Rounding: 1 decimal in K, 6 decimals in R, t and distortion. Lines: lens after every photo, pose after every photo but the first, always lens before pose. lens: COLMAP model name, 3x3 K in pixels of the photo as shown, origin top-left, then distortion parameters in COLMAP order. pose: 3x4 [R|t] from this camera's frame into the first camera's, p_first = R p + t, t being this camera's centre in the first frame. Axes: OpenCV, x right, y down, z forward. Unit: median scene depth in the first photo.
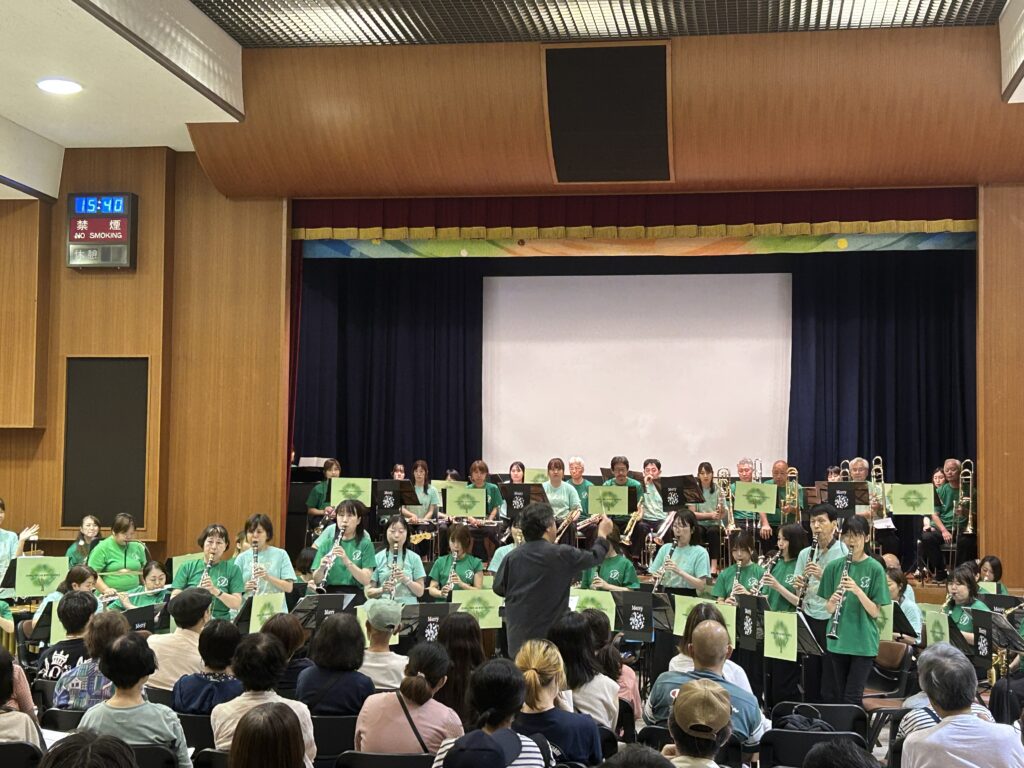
lens RADIAL K [[1623.5, 0, 506.0], [0, 1623.5, 390.2], [0, 0, 1]] dist [0.227119, -0.990031]
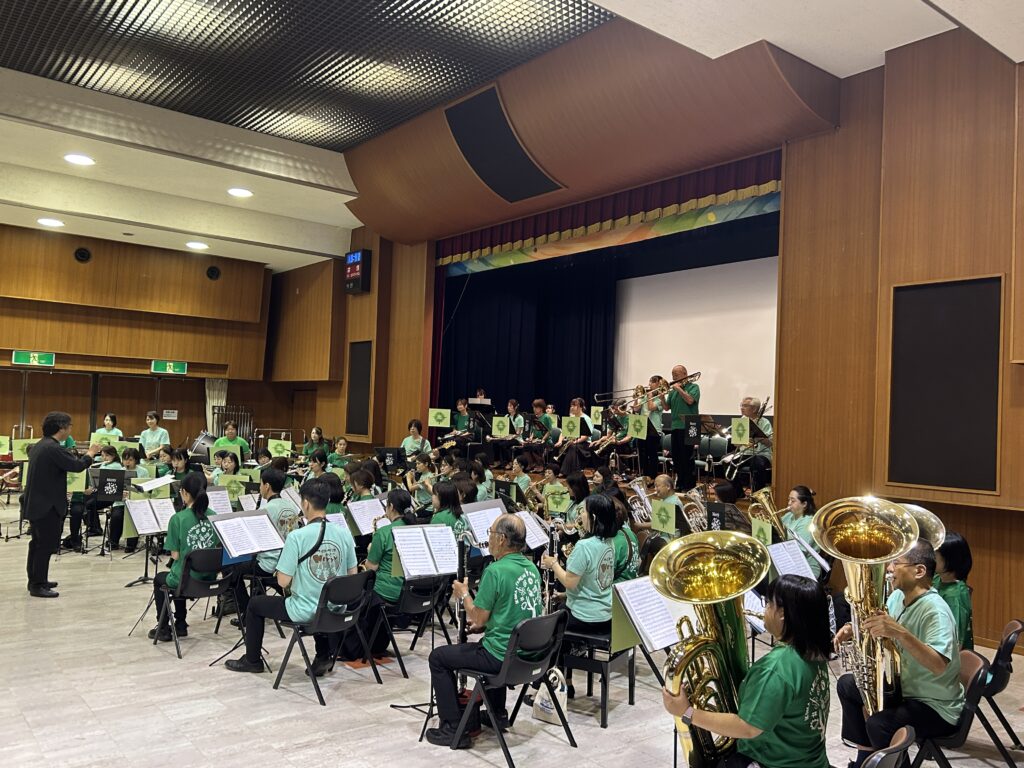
lens RADIAL K [[821.3, 0, 504.9], [0, 821.3, 387.0], [0, 0, 1]] dist [0.054453, -0.034255]
pose [[0.731103, -0.008812, -0.682210, 0.501915], [0.013050, 0.999914, 0.001070, 0.032059], [0.682142, -0.009686, 0.731156, 0.446008]]
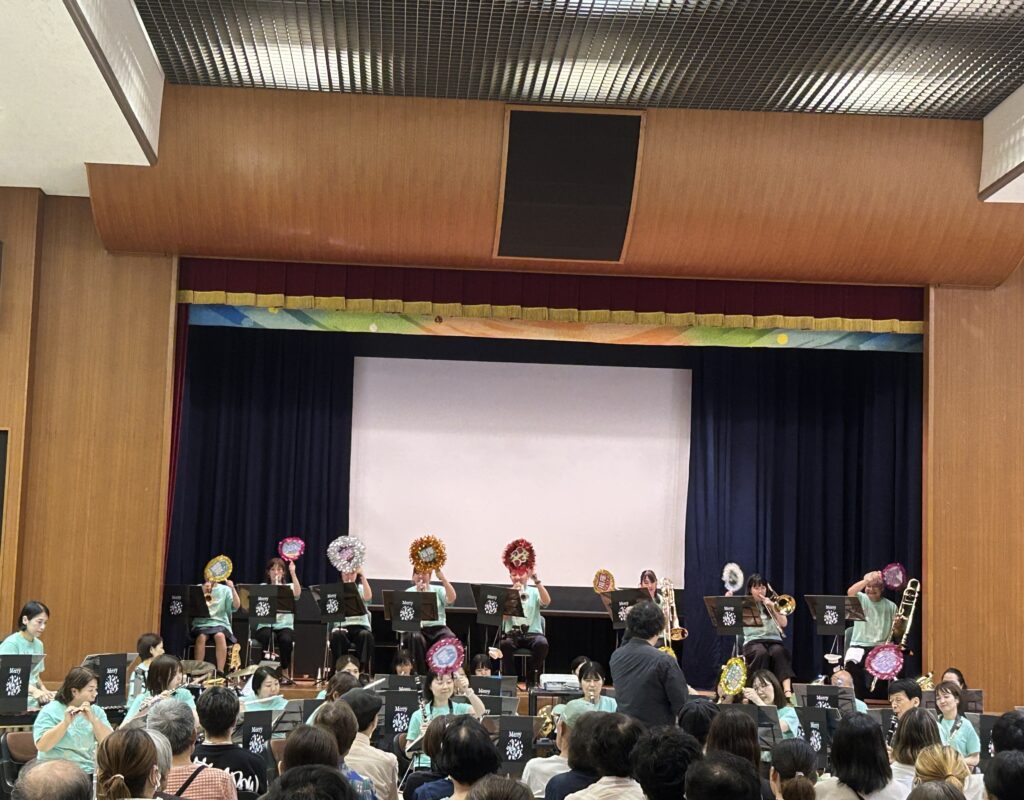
lens RADIAL K [[1860.8, 0, 492.2], [0, 1860.8, 475.8], [0, 0, 1]] dist [0.118096, 0.168491]
pose [[0.979002, 0.034942, 0.200832, -0.168586], [-0.032864, 0.999366, -0.013671, 0.008930], [-0.201182, 0.006783, 0.979530, -0.016361]]
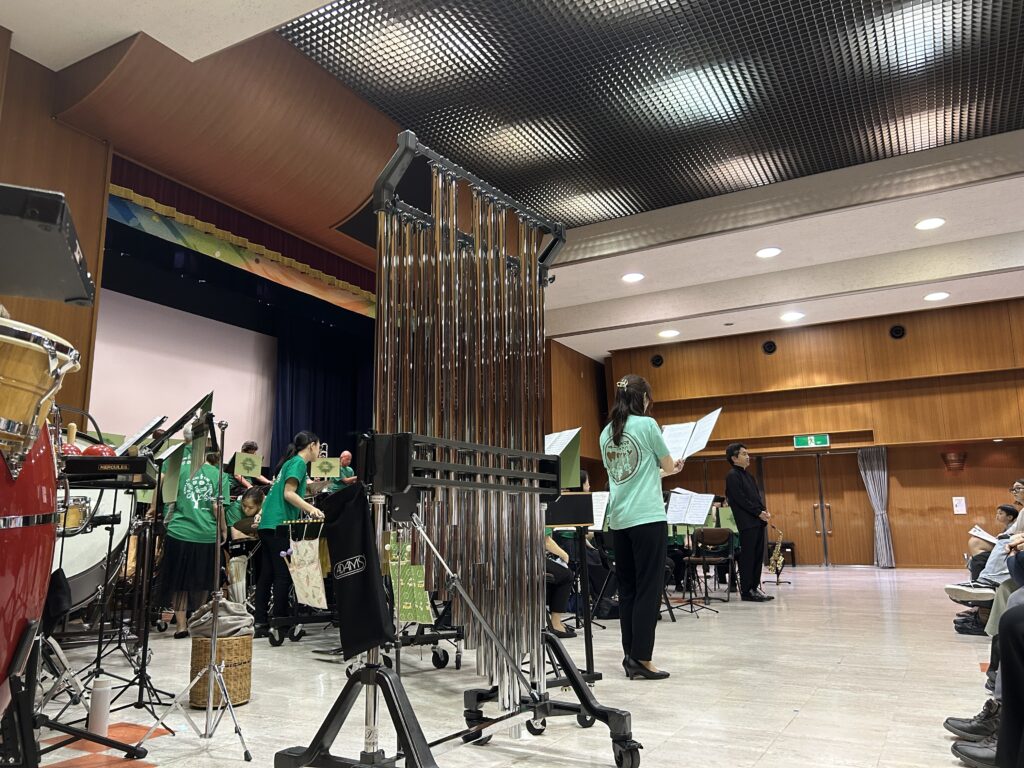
lens RADIAL K [[770.8, 0, 507.2], [0, 770.8, 388.5], [0, 0, 1]] dist [0.060271, -0.048591]
pose [[0.347991, 0.163877, 0.923064, -0.481625], [-0.045611, 0.986397, -0.157926, 0.098538], [-0.936388, 0.012855, 0.350732, 0.609981]]
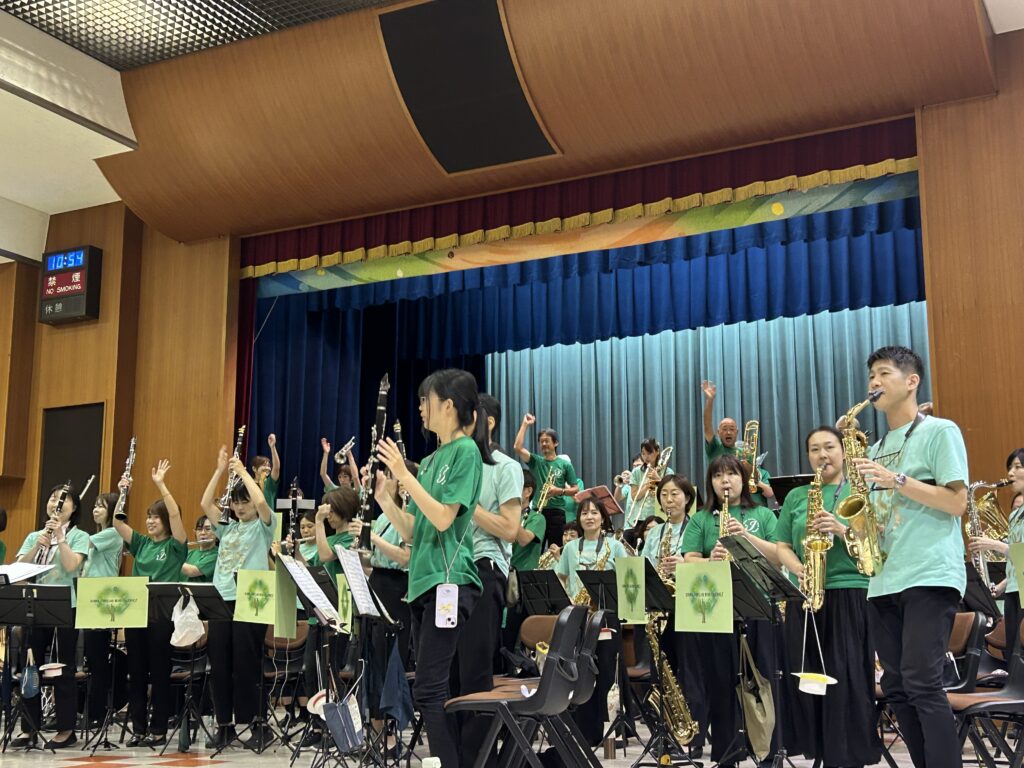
lens RADIAL K [[1272.7, 0, 516.3], [0, 1272.7, 389.1], [0, 0, 1]] dist [0.166914, -0.485646]
pose [[0.949048, -0.075266, -0.306010, 0.271338], [0.035175, 0.990292, -0.134481, 0.089151], [0.313161, 0.116865, 0.942482, 0.327394]]
